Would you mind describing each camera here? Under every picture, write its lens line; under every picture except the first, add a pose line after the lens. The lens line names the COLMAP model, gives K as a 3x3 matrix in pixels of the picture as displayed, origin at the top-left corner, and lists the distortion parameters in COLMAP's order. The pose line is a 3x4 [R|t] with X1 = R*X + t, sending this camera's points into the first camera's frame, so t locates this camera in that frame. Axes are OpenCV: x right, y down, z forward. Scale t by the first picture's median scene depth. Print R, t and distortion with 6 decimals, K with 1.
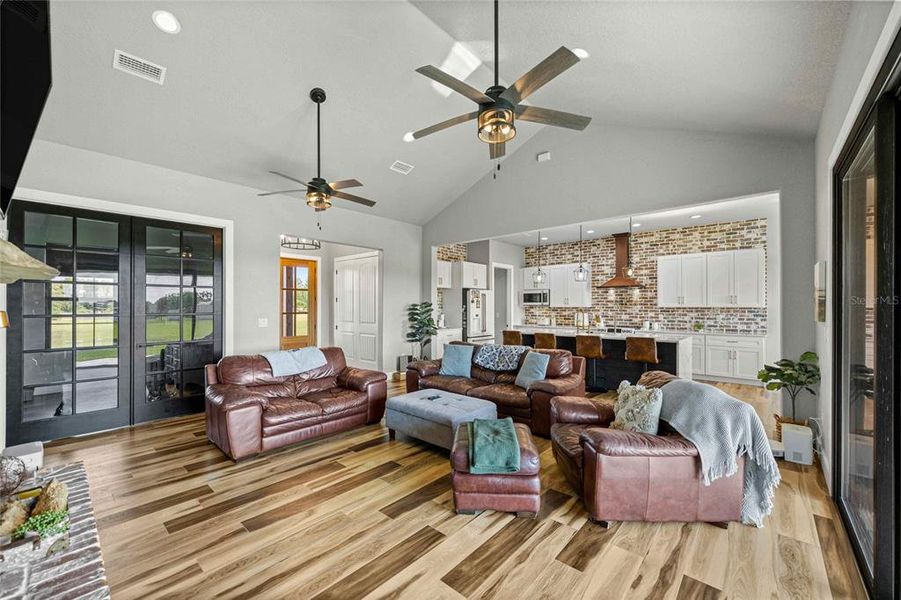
lens RADIAL K [[356.9, 0, 449.8], [0, 356.9, 307.6], [0, 0, 1]] dist [-0.001570, -0.000244]
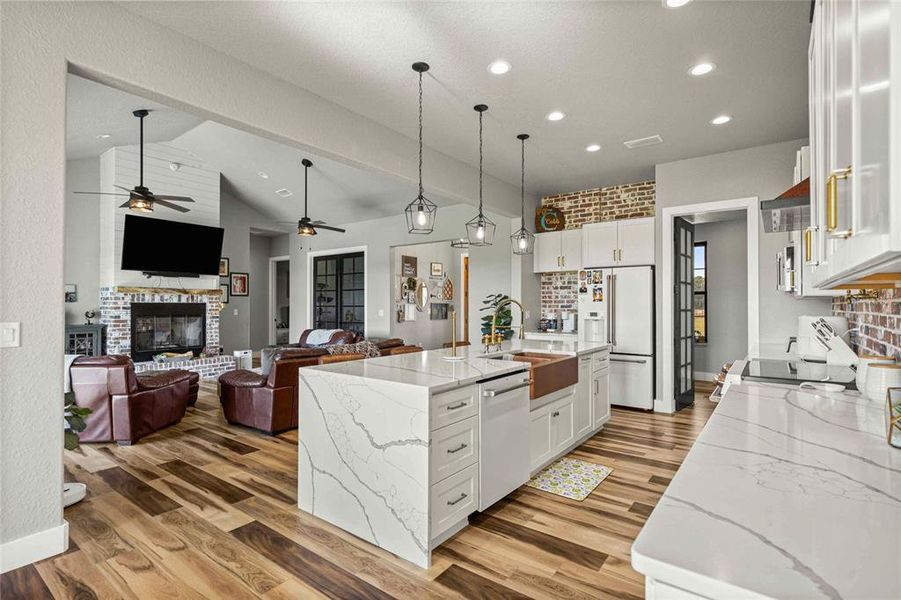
lens RADIAL K [[435.6, 0, 450.0], [0, 435.6, 301.7], [0, 0, 1]] dist [-0.000300, 0.000001]
pose [[0.094949, -0.007603, -0.995453, 0.773225], [0.001960, 0.999970, -0.007450, 0.006702], [0.995480, -0.001243, 0.094961, 0.721936]]
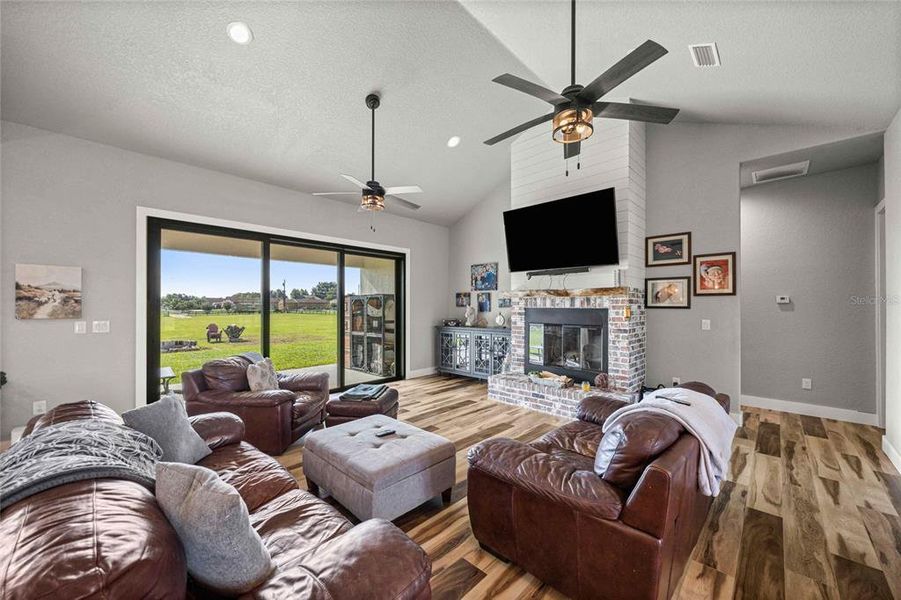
lens RADIAL K [[343.8, 0, 449.3], [0, 343.8, 302.4], [0, 0, 1]] dist [0.000186, 0.000100]
pose [[-0.999523, -0.002446, 0.030782, -0.090730], [-0.002873, 0.999900, -0.013845, -0.000602], [-0.030746, -0.013927, -0.999430, 0.793903]]
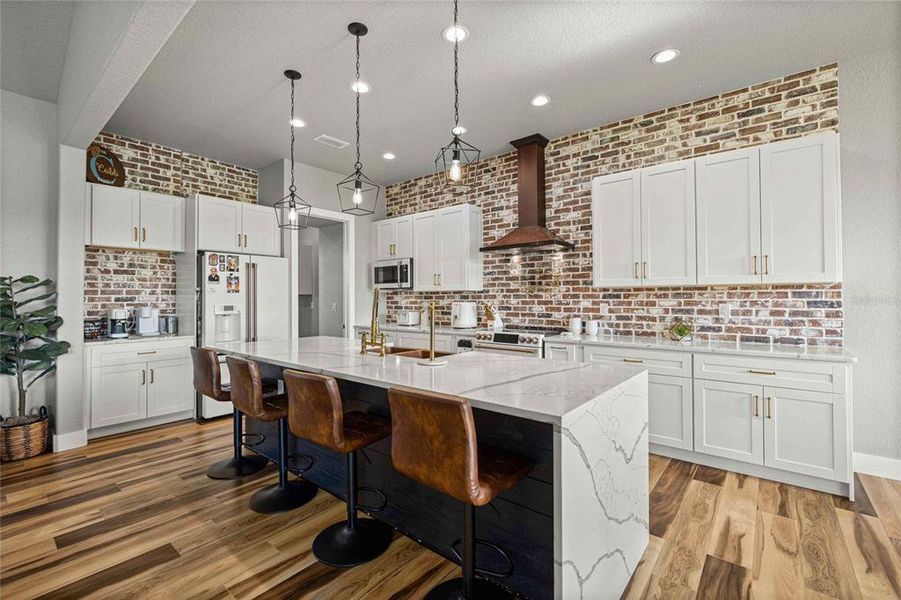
lens RADIAL K [[394.2, 0, 444.9], [0, 394.2, 294.5], [0, 0, 1]] dist [0.000348, -0.000222]
pose [[0.999244, -0.005044, 0.038546, 0.353510], [0.005479, 0.999922, -0.011183, 0.011741], [-0.038486, 0.011386, 0.999194, 0.476157]]
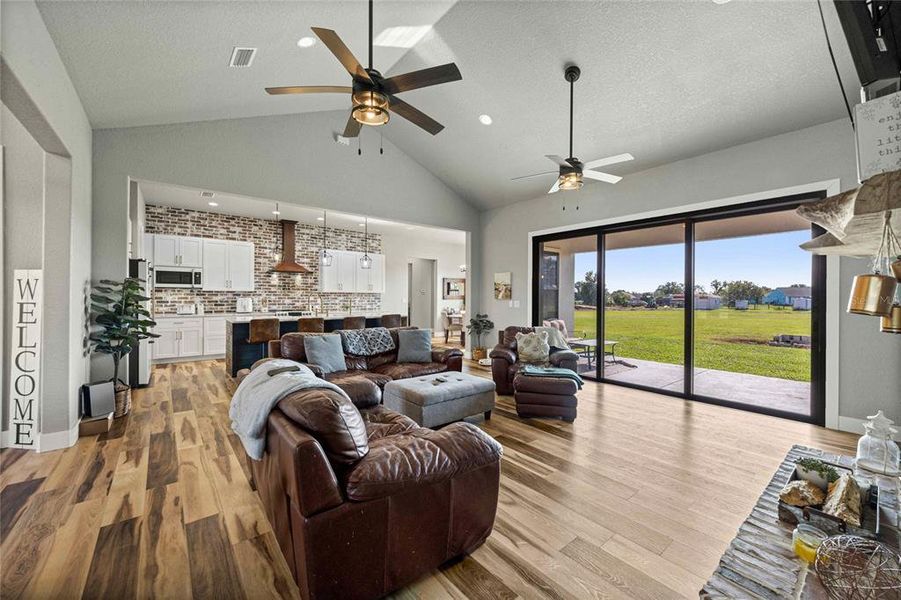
lens RADIAL K [[356.9, 0, 448.6], [0, 356.9, 297.4], [0, 0, 1]] dist [-0.001570, -0.000244]
pose [[0.161895, -0.001517, 0.986807, -0.478761], [-0.007237, 0.999970, 0.002724, 0.009054], [-0.986781, -0.007583, 0.161879, 0.384512]]
